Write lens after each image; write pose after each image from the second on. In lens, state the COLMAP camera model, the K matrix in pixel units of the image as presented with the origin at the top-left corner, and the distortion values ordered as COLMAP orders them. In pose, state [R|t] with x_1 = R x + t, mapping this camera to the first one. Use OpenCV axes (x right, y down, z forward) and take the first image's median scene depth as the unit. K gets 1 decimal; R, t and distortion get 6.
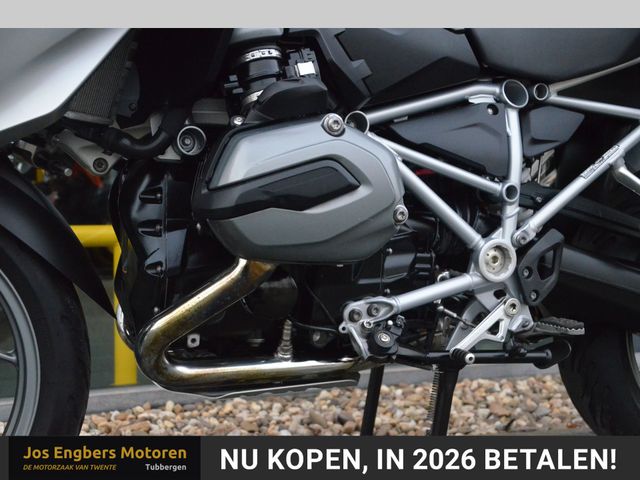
lens RADIAL K [[830.6, 0, 321.2], [0, 830.6, 251.7], [0, 0, 1]] dist [0.119715, 0.022160]
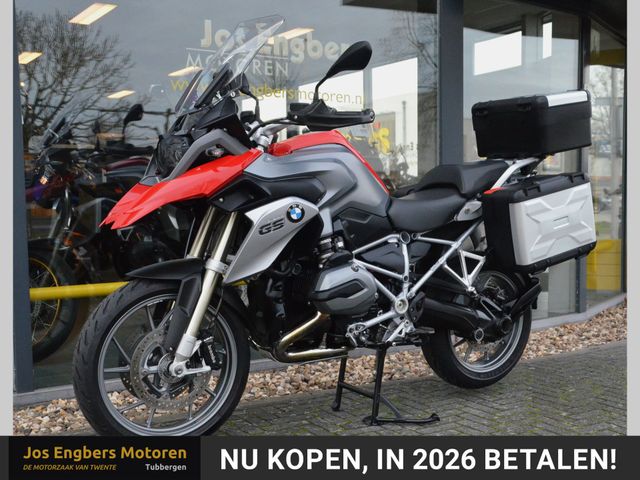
lens RADIAL K [[750.7, 0, 332.9], [0, 750.7, 261.9], [0, 0, 1]] dist [-0.044315, 0.331834]
pose [[0.978904, -0.026883, 0.202546, -0.457936], [0.023765, 0.999559, 0.017814, -0.169763], [-0.202936, -0.012624, 0.979111, -1.208513]]
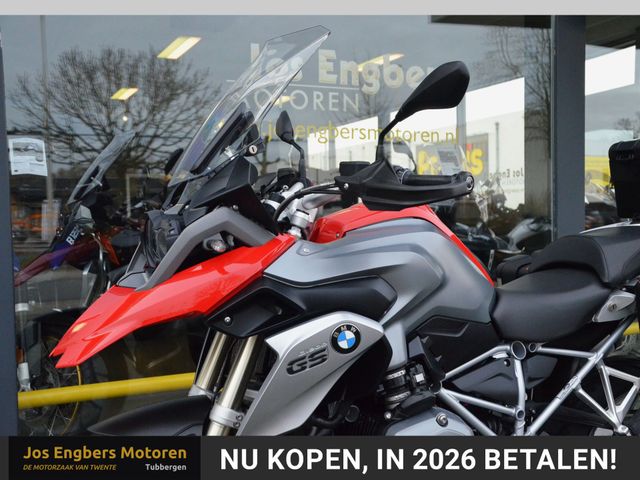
lens RADIAL K [[750.7, 0, 332.9], [0, 750.7, 261.9], [0, 0, 1]] dist [-0.044315, 0.331834]
pose [[0.996469, -0.021305, 0.081217, -0.272825], [0.022829, 0.999579, -0.017884, -0.366585], [-0.080802, 0.019675, 0.996536, -0.498341]]
